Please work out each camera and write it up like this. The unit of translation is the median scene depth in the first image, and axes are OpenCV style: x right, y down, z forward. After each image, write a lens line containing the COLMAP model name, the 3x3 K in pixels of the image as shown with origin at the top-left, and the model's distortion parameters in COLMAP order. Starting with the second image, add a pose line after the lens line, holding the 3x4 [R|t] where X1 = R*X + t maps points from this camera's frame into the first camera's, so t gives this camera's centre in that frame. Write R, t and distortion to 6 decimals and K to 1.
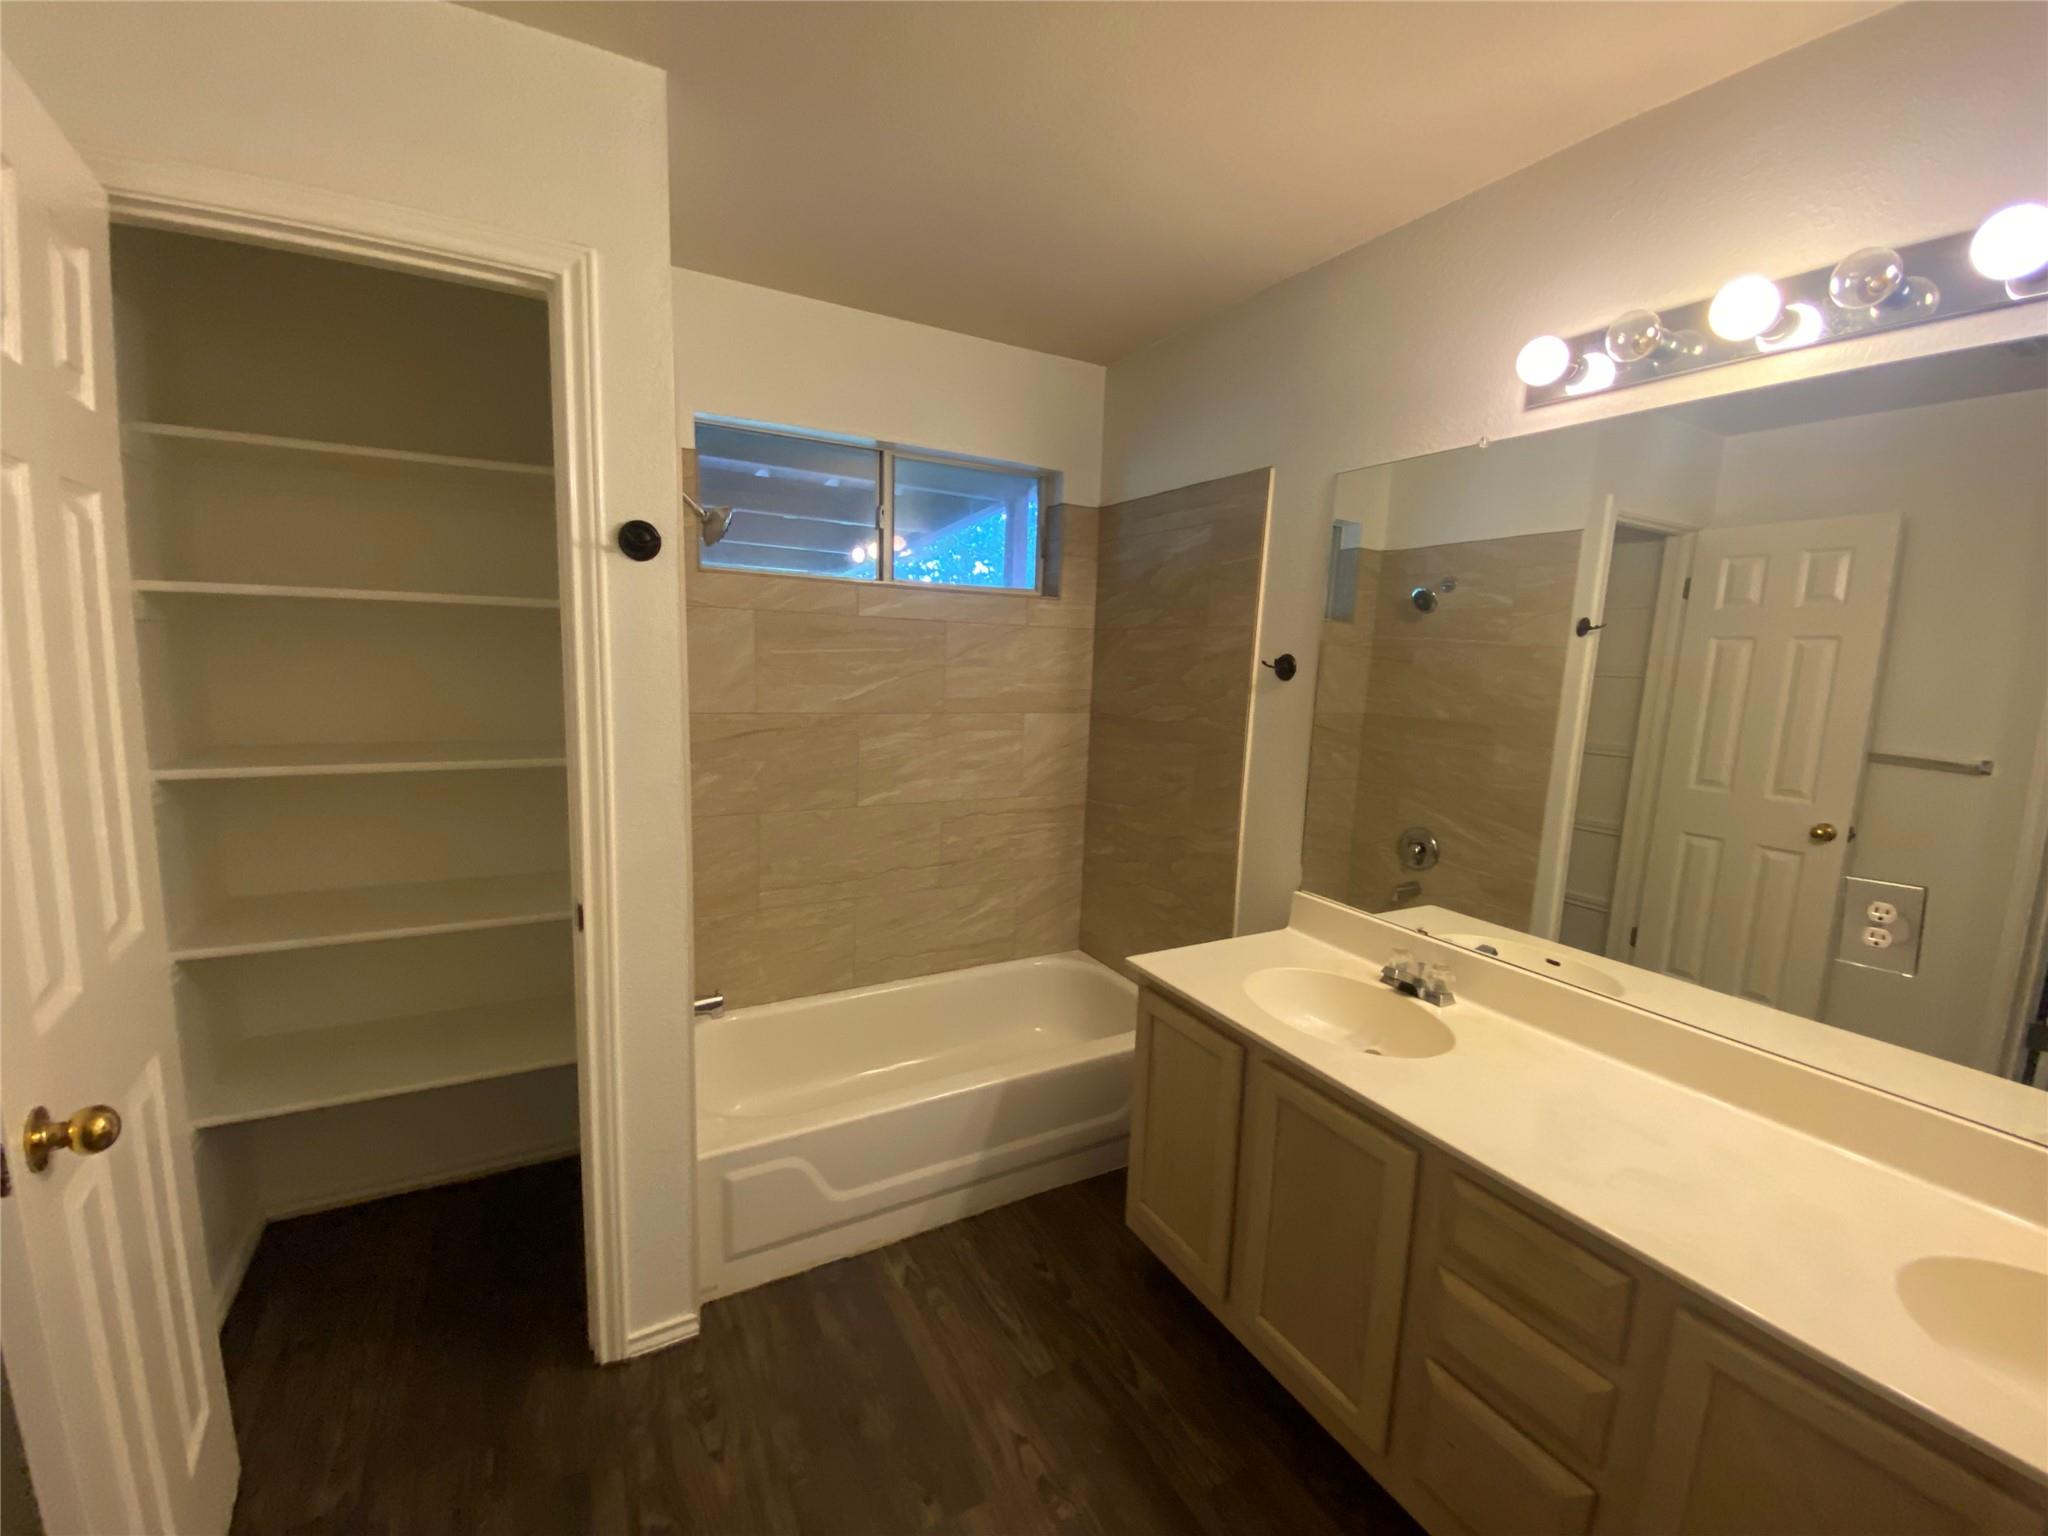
lens RADIAL K [[861.6, 0, 976.4], [0, 861.6, 772.9], [0, 0, 1]] dist [0.040036, -0.037636]
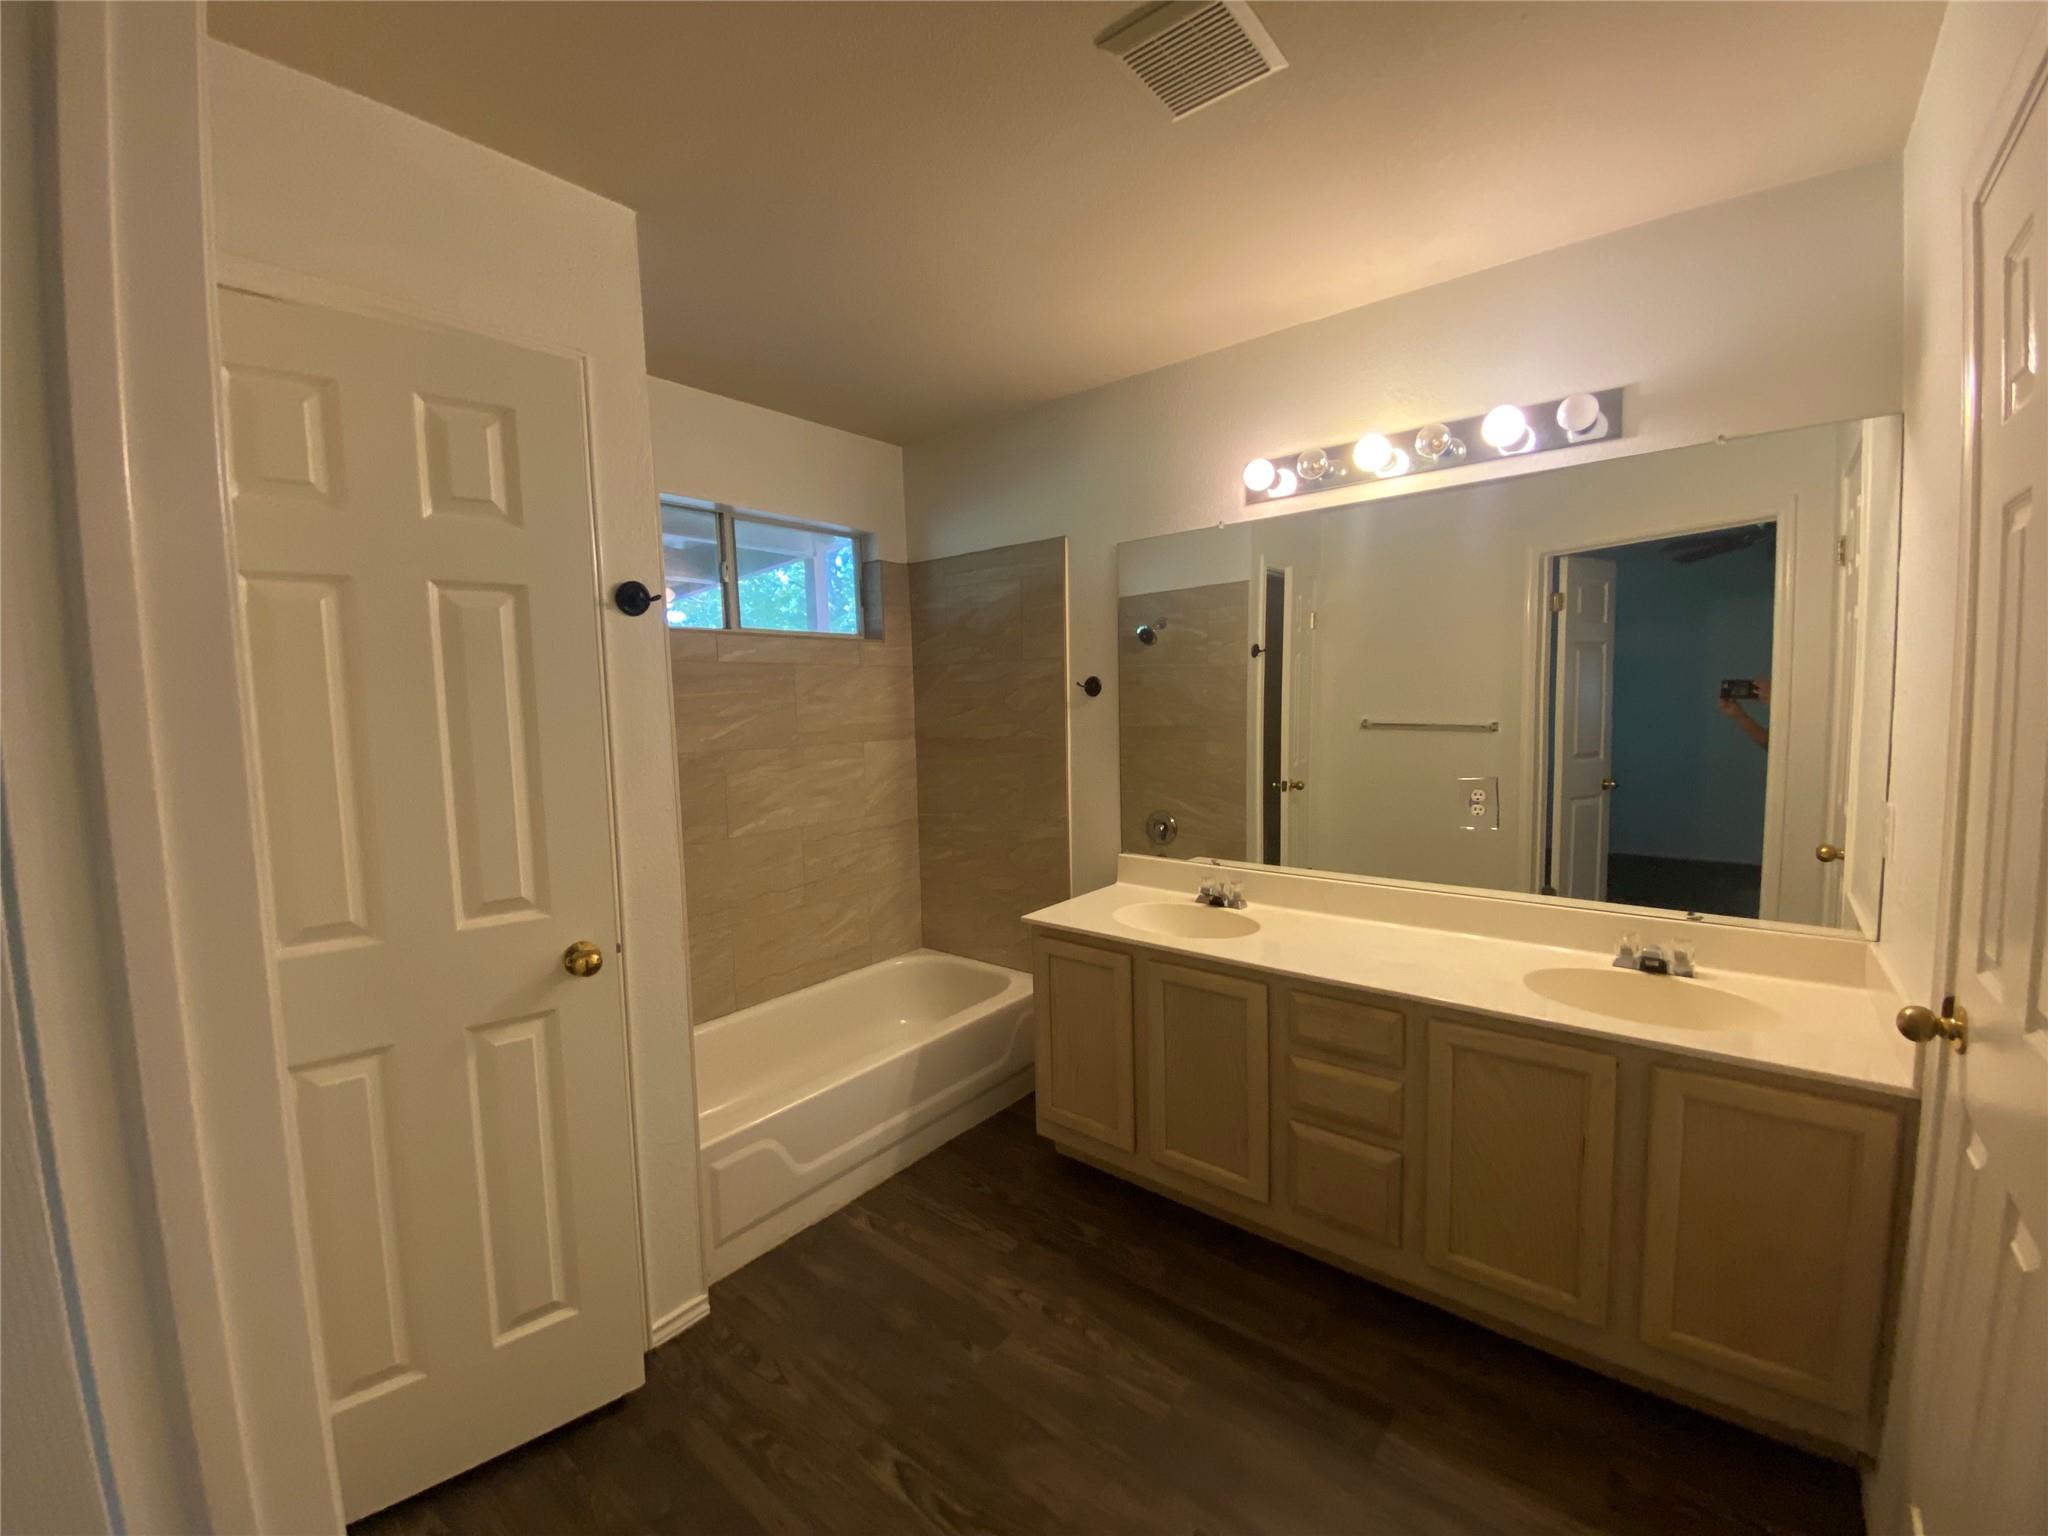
lens RADIAL K [[832.1, 0, 1024.0], [0, 832.1, 768.0], [0, 0, 1]] dist [0.035747, -0.031138]
pose [[0.926654, -0.088842, 0.365266, -0.201711], [0.108210, 0.993585, -0.032857, 0.030601], [-0.360004, 0.069972, 0.930323, -0.124323]]
